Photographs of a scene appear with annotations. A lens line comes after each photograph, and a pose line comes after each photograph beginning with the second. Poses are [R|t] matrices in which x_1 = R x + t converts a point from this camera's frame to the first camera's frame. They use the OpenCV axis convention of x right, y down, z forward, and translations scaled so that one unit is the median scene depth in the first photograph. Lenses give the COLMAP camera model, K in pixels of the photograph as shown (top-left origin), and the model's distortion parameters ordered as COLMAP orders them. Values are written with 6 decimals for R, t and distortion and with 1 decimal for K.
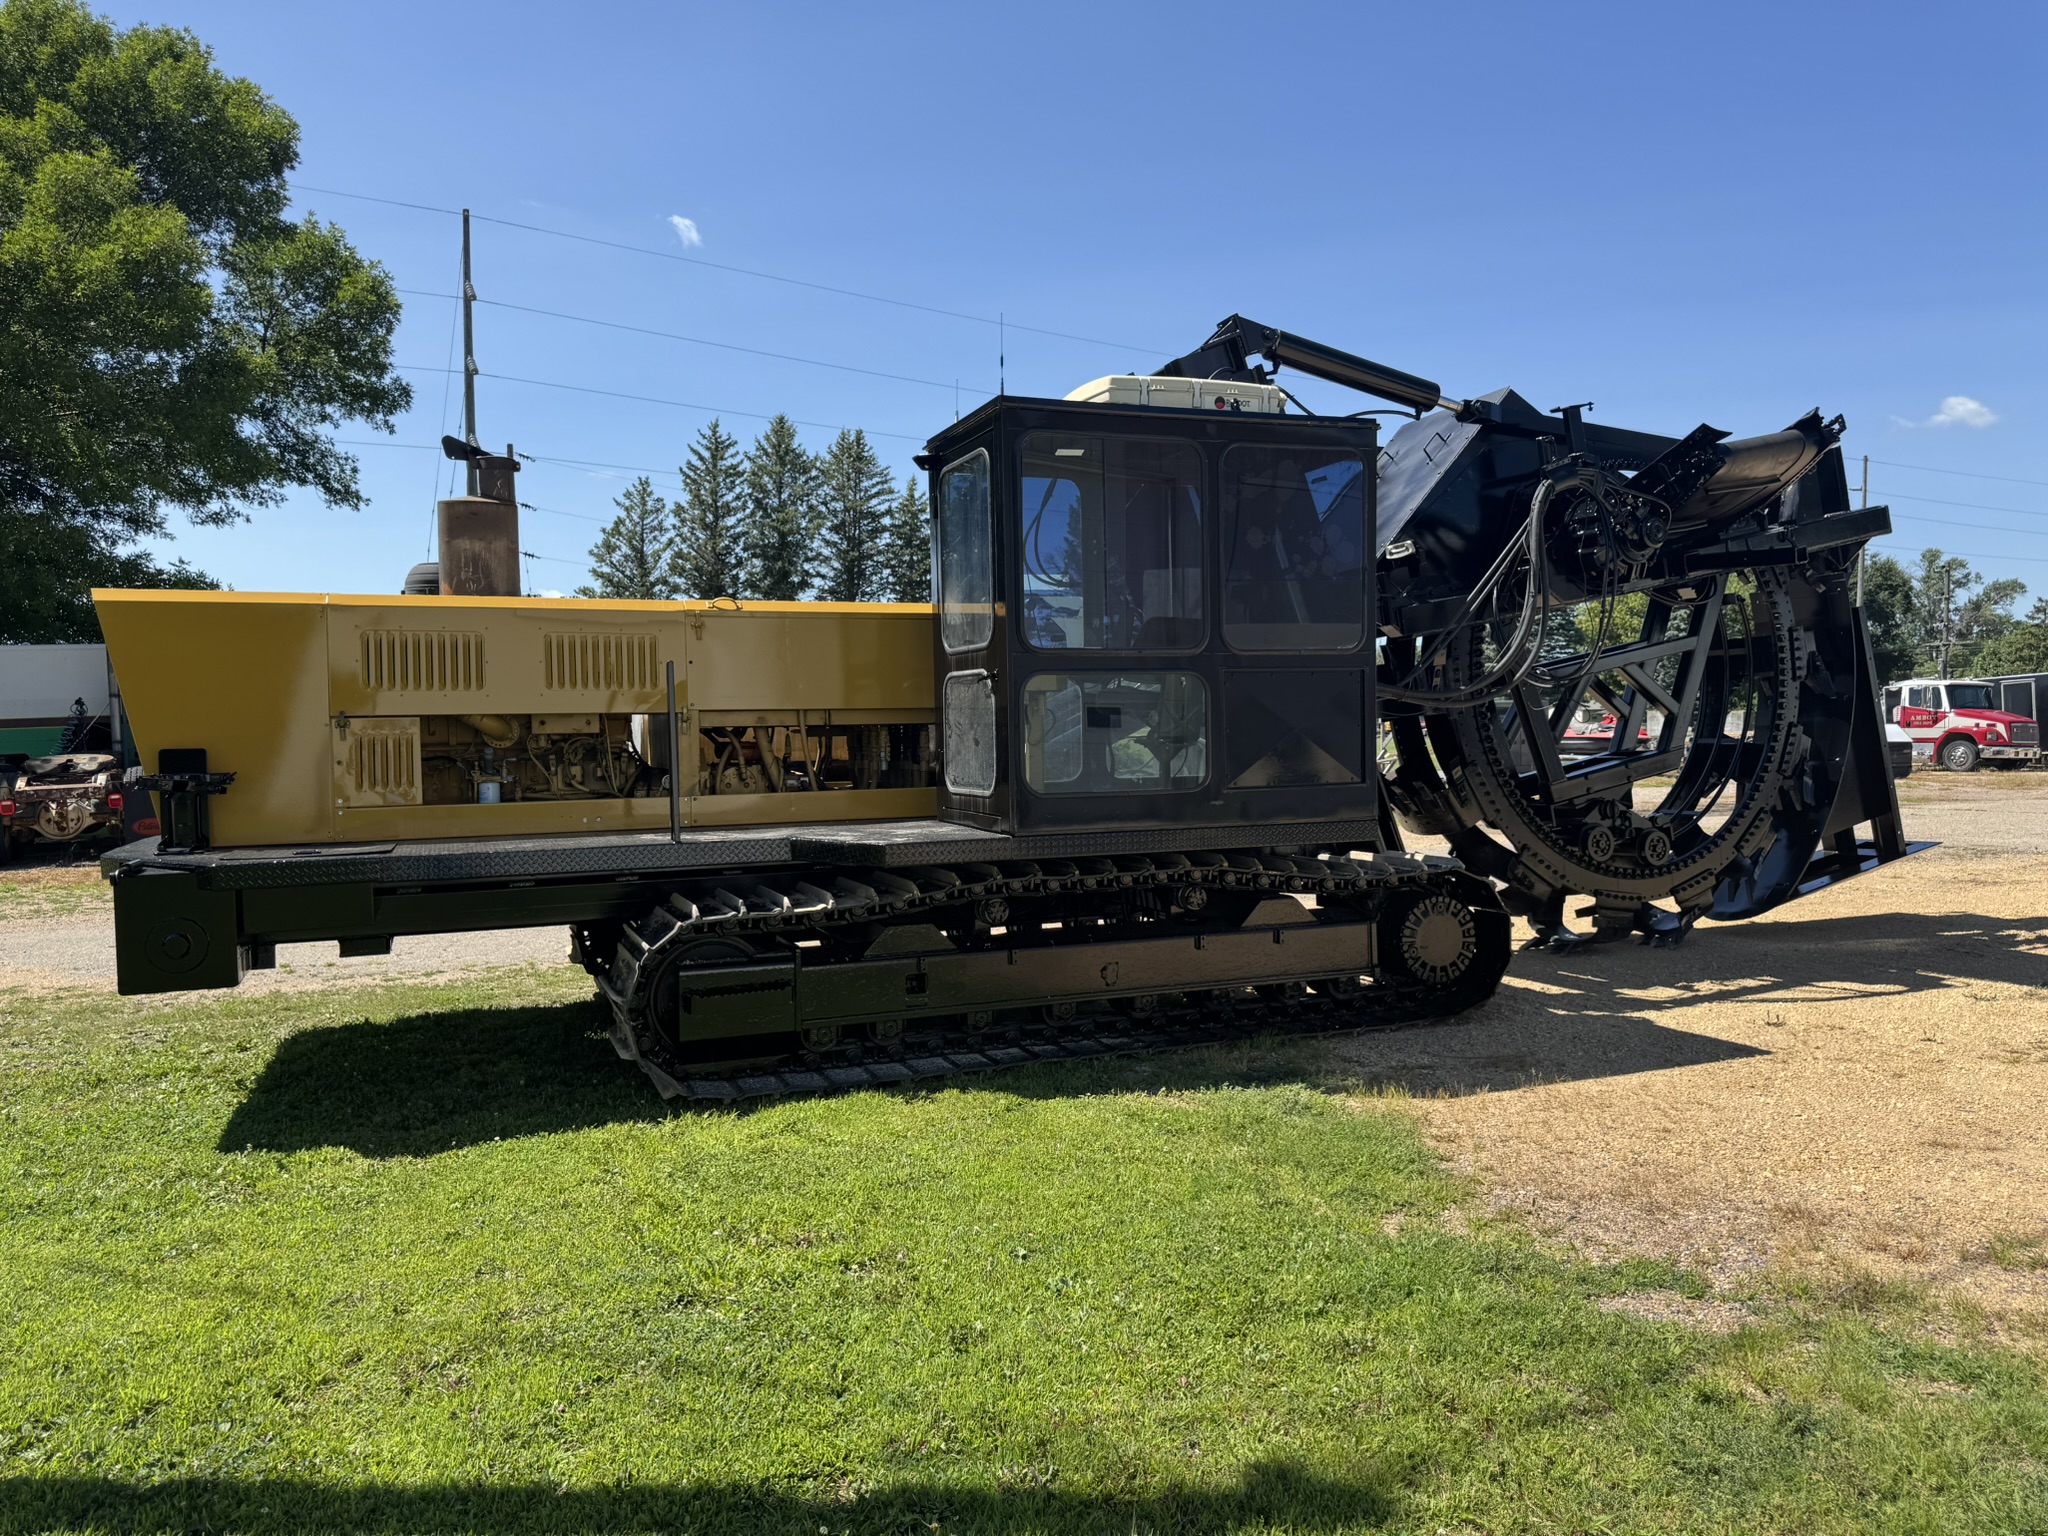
lens RADIAL K [[1486.5, 0, 1043.6], [0, 1486.5, 771.5], [0, 0, 1]] dist [-0.023815, 0.002942]
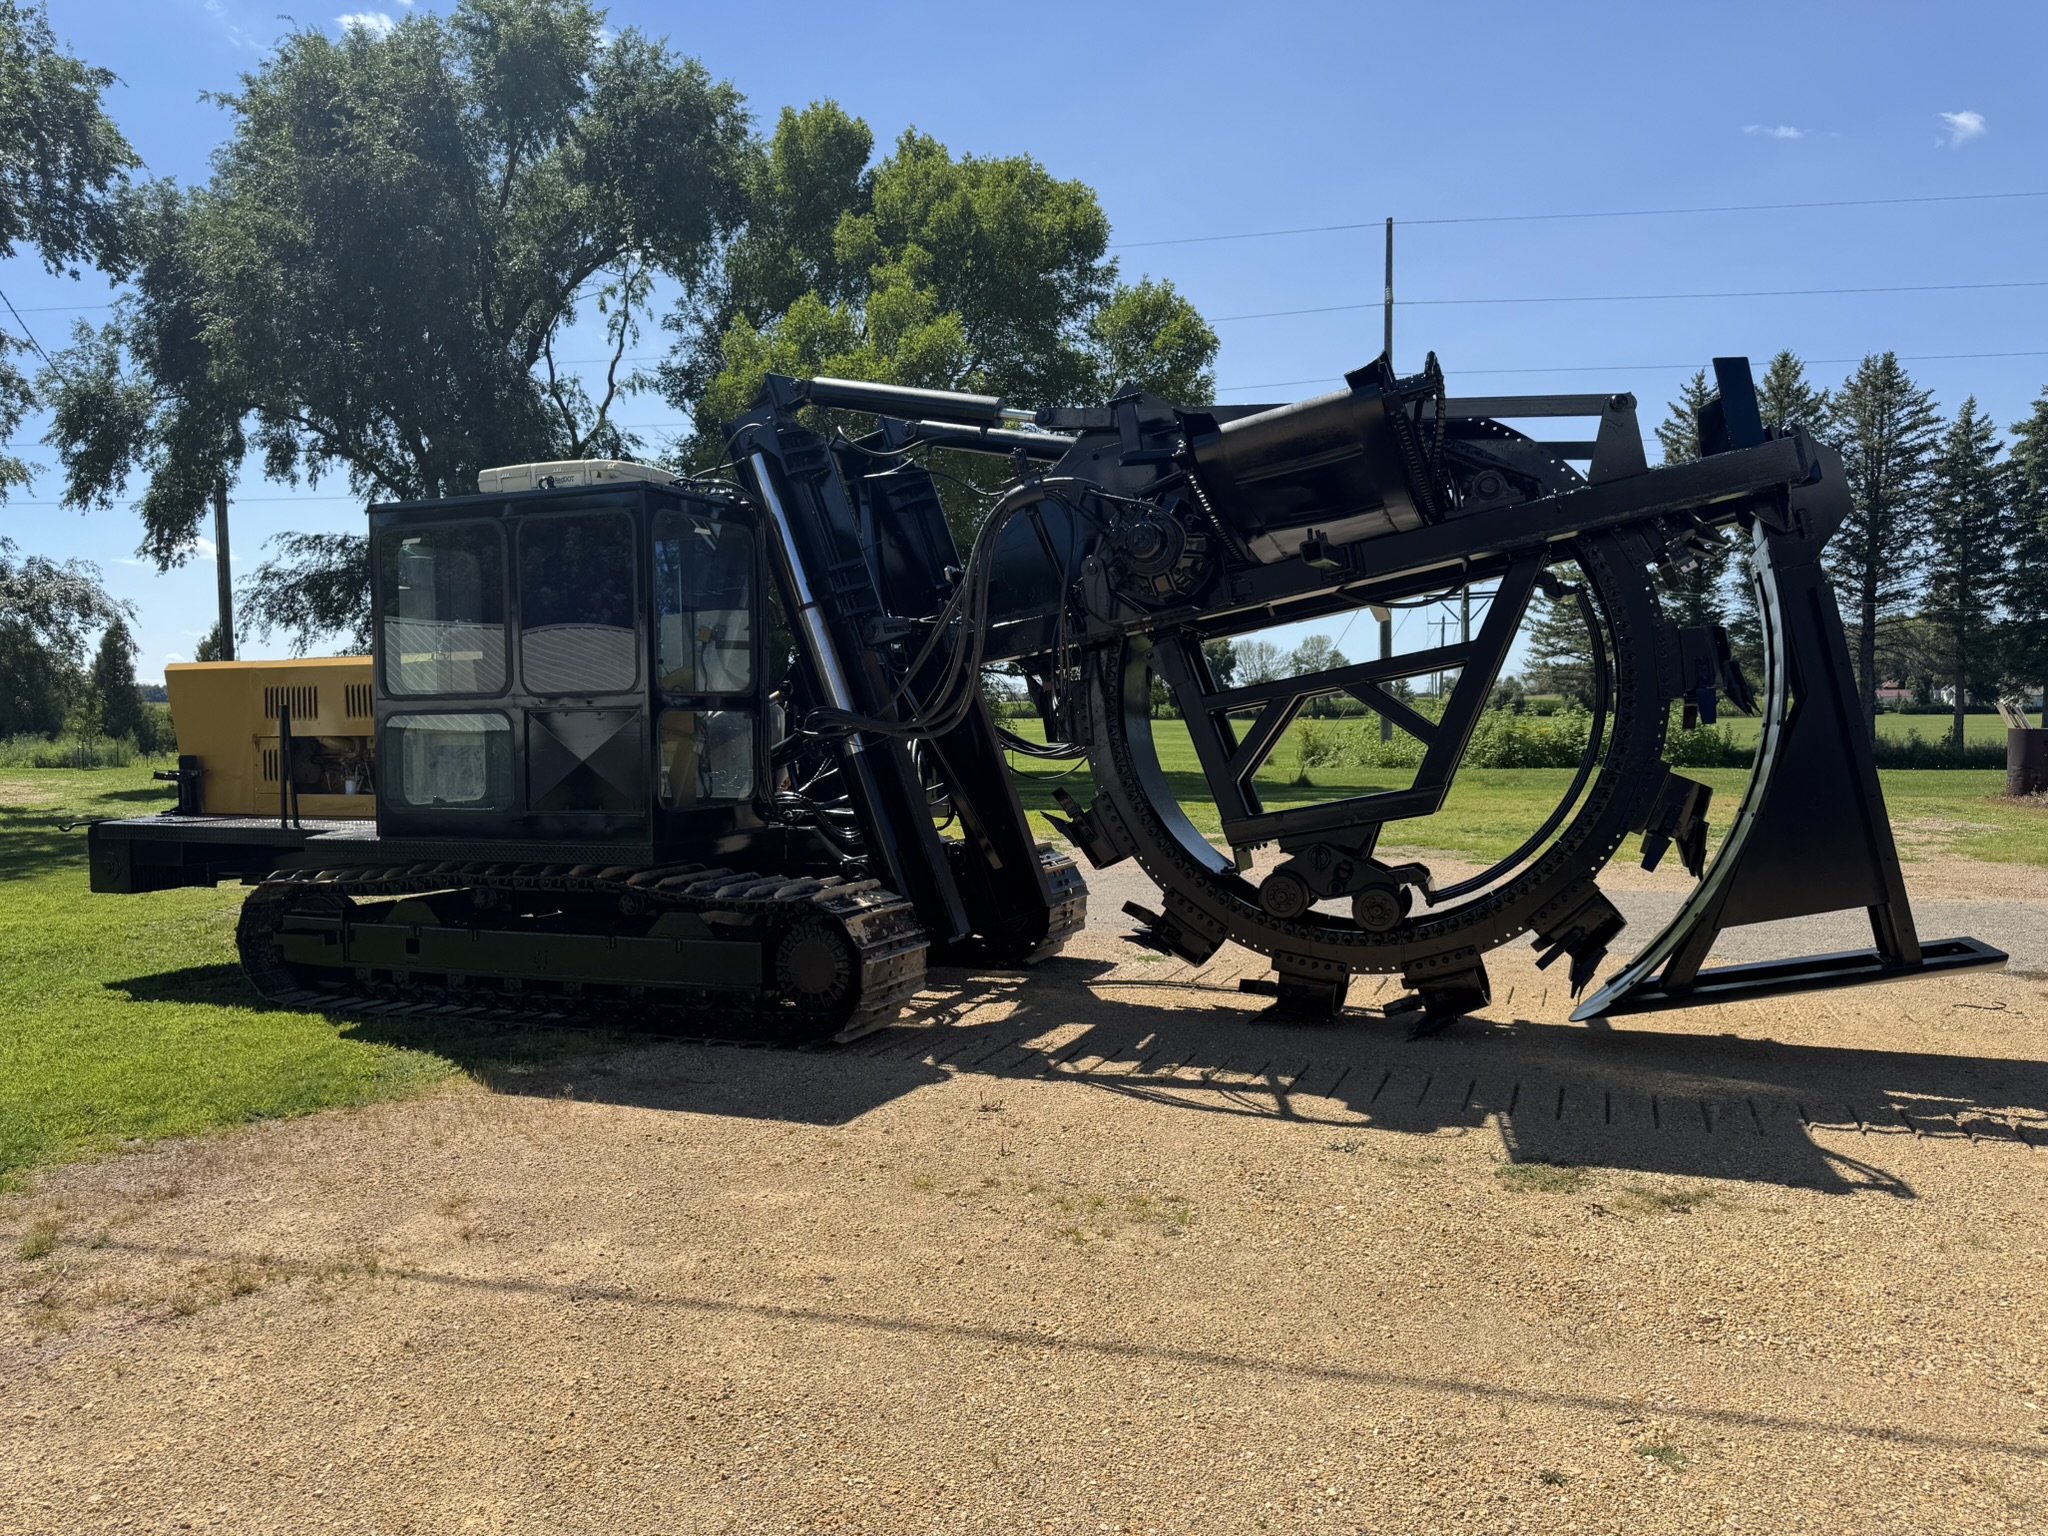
lens RADIAL K [[1455.5, 0, 1024.0], [0, 1455.5, 768.0], [0, 0, 1]] dist [0.064185, -0.108132]
pose [[0.703605, 0.026409, -0.710100, 0.987538], [-0.012539, 0.999615, 0.024752, -0.045722], [0.710480, -0.008512, 0.703666, 0.367617]]
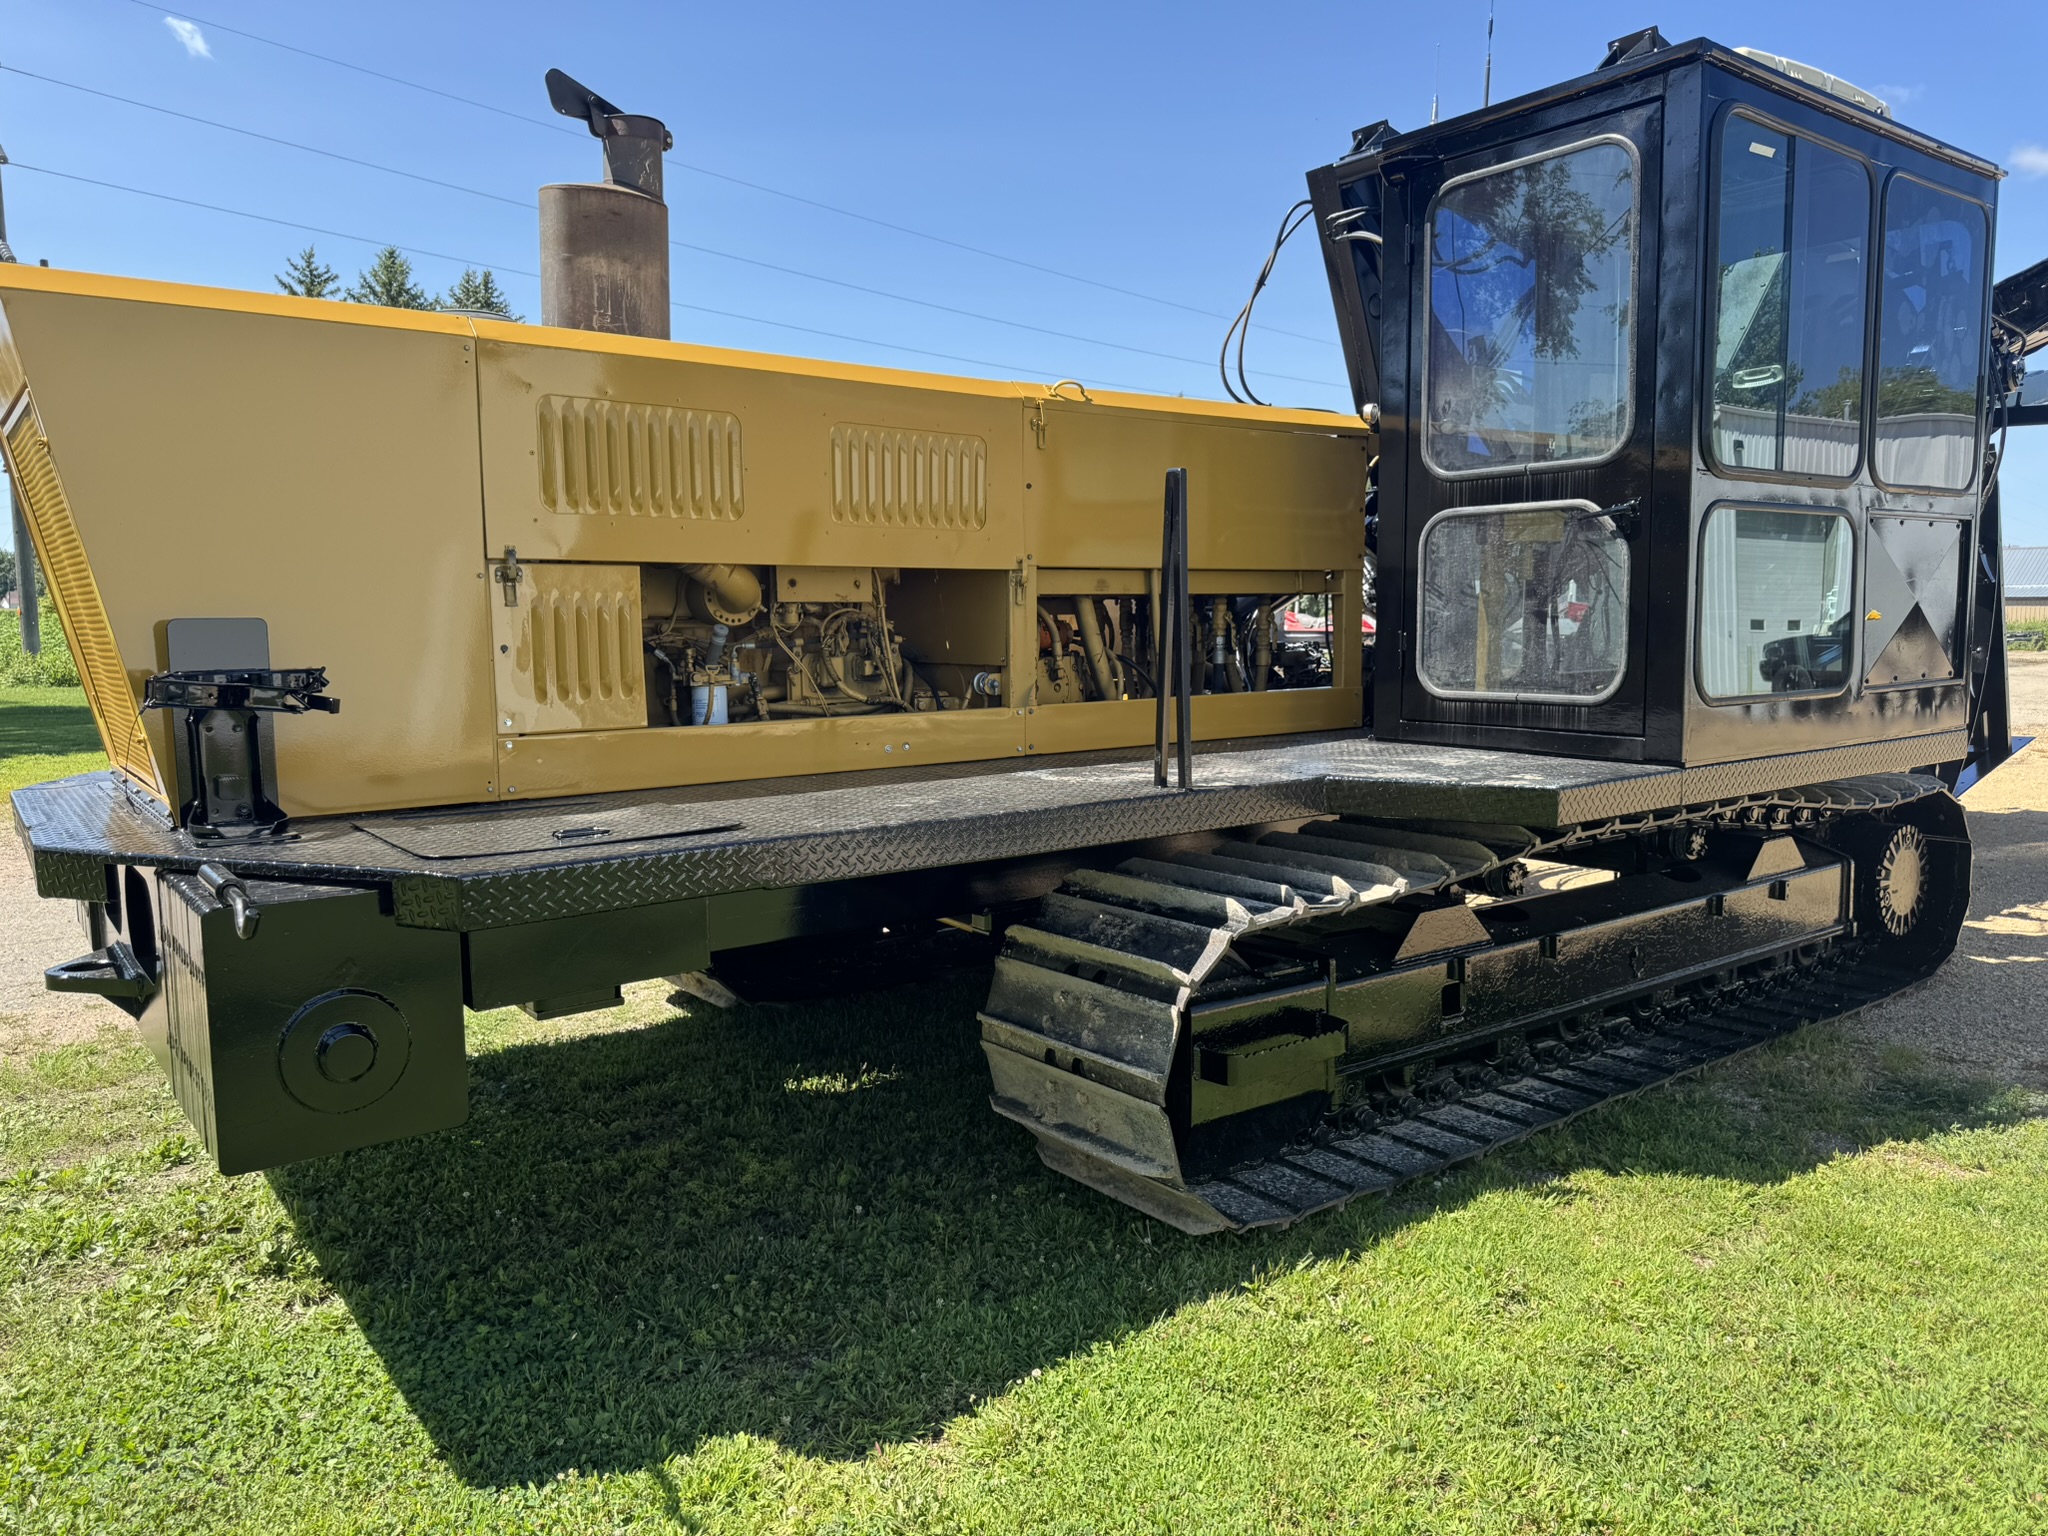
lens RADIAL K [[1517.7, 0, 1029.4], [0, 1517.7, 788.3], [0, 0, 1]] dist [-0.003360, -0.027079]
pose [[0.966040, -0.021328, 0.257512, -0.395063], [0.001241, 0.996959, 0.077913, 0.001201], [-0.258390, -0.074947, 0.963129, 0.392113]]
